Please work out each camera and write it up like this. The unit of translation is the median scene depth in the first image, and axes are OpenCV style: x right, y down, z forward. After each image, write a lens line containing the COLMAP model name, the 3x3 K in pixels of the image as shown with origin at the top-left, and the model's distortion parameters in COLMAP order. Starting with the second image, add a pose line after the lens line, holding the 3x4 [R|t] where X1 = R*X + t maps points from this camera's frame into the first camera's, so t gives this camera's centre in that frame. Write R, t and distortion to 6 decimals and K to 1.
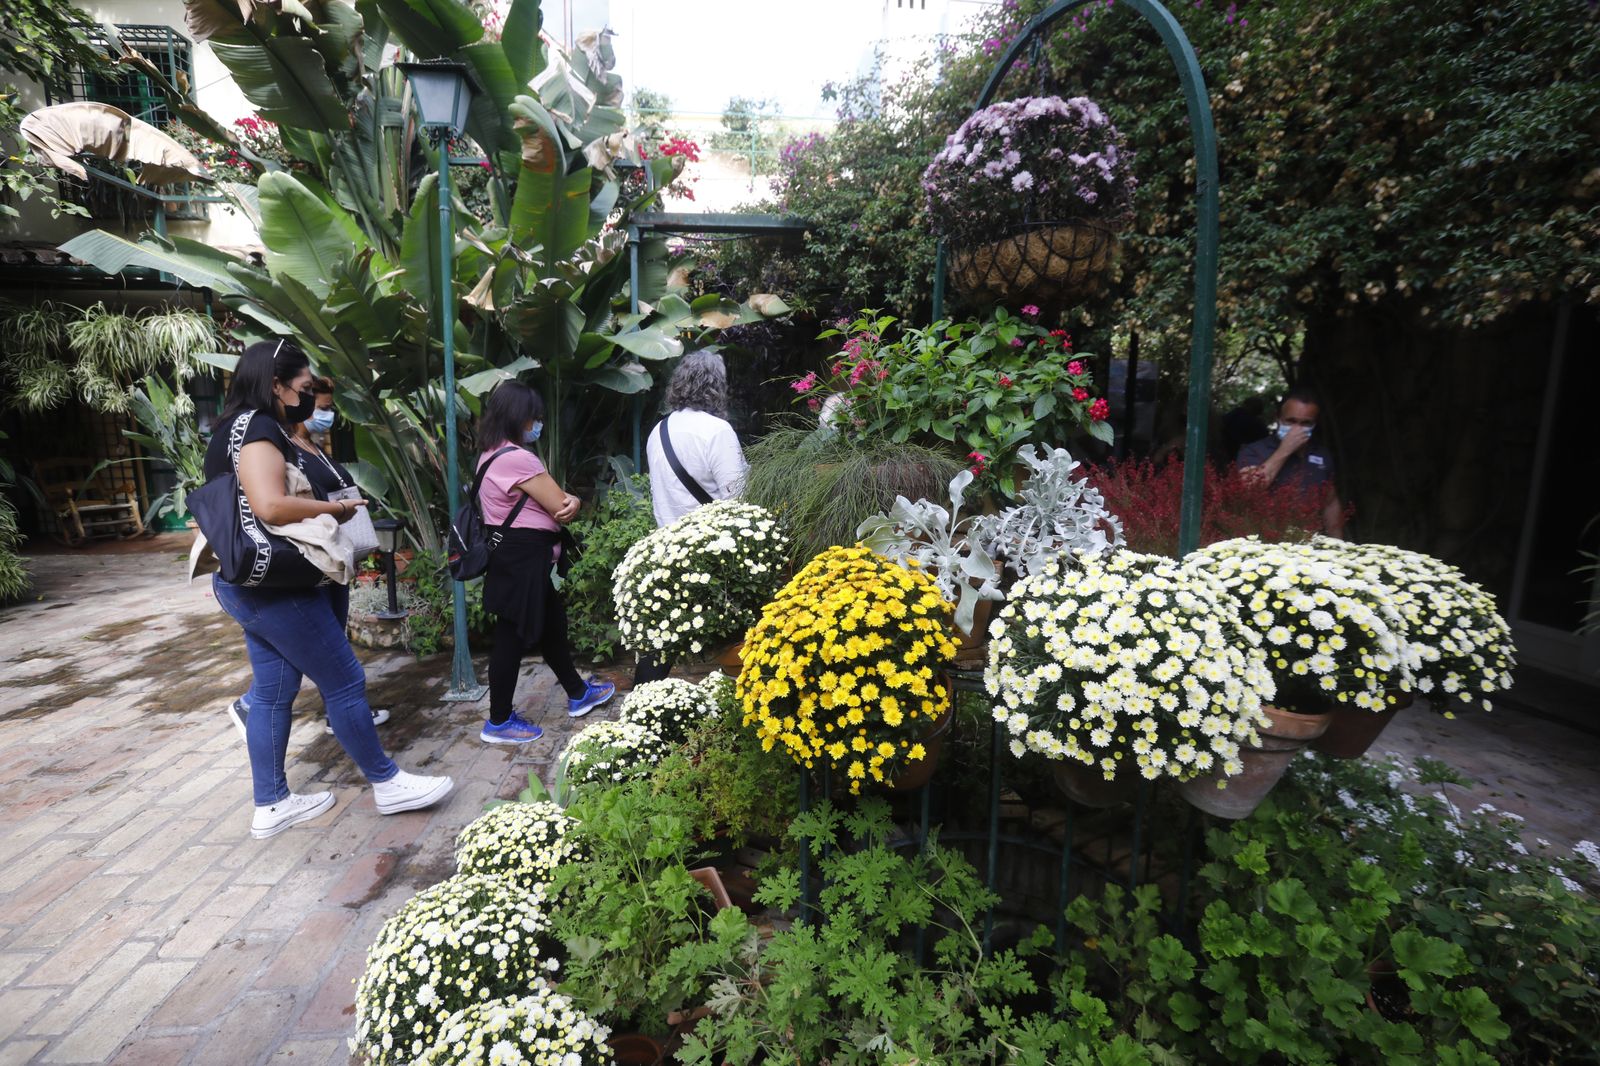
lens RADIAL K [[734.8, 0, 792.6], [0, 734.8, 540.1], [0, 0, 1]] dist [-0.084418, 0.036869]
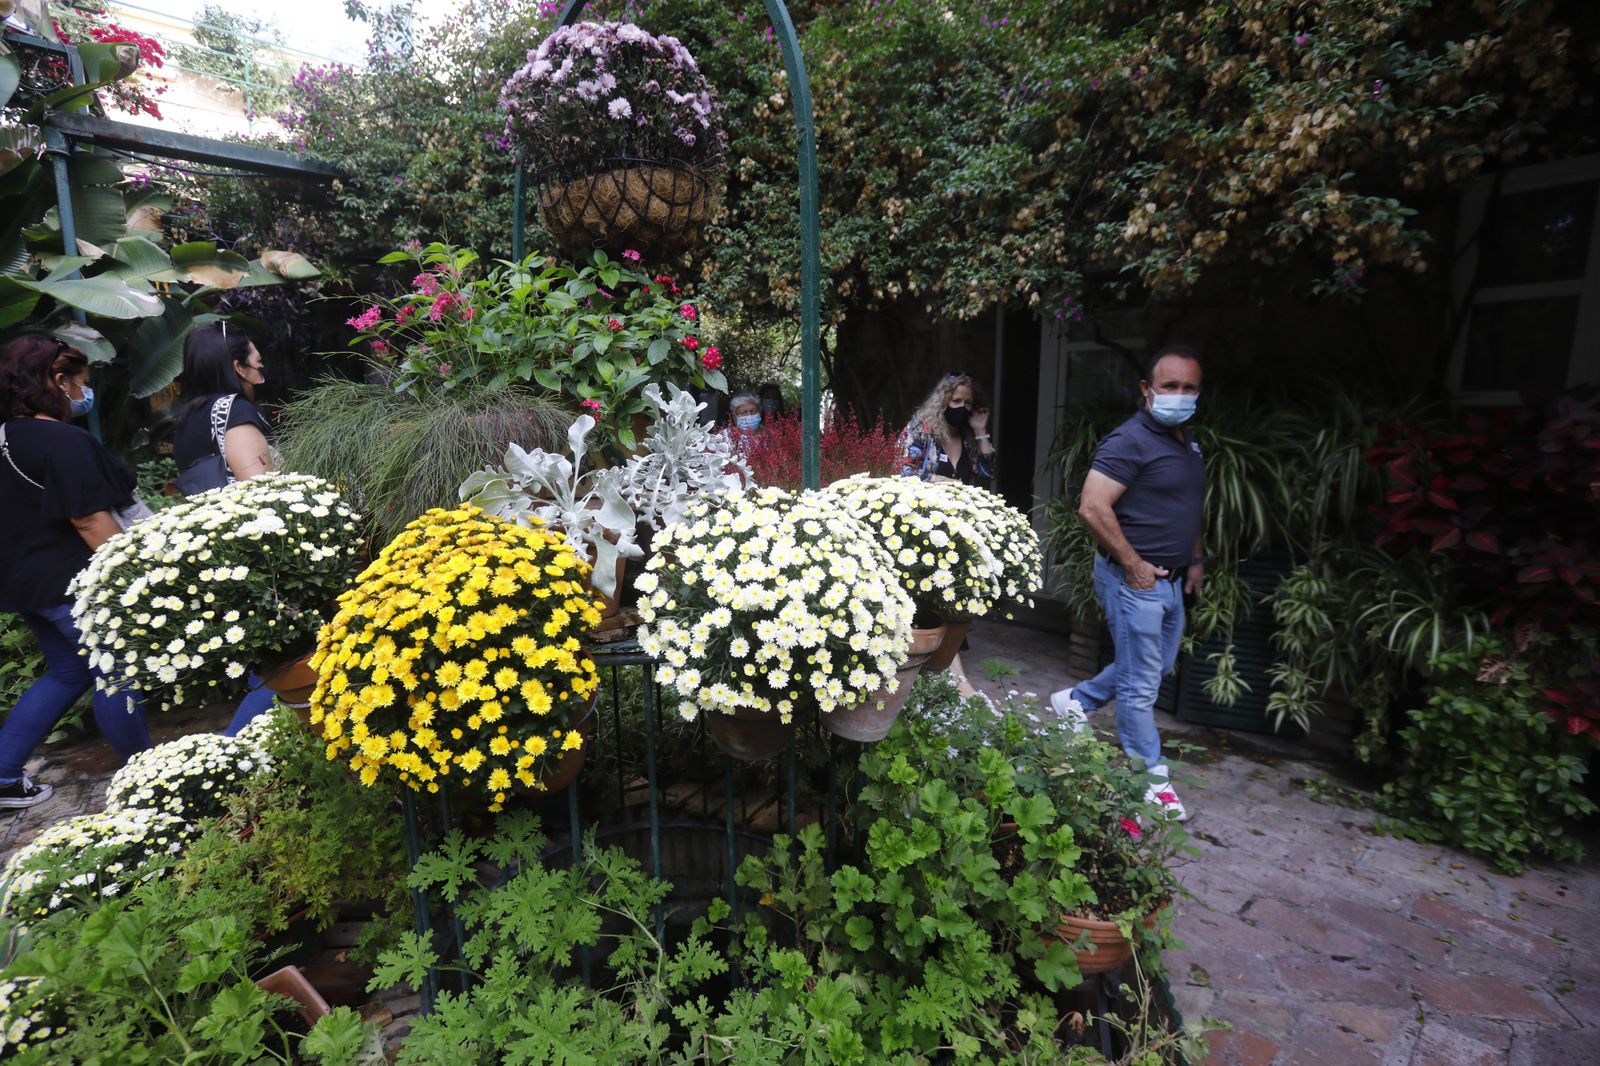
lens RADIAL K [[734.8, 0, 792.6], [0, 734.8, 540.1], [0, 0, 1]] dist [-0.084418, 0.036869]
pose [[0.841114, -0.086728, 0.533859, -0.030116], [0.085605, 0.995965, 0.026925, 0.046789], [-0.534040, 0.023054, 0.845145, 0.120645]]
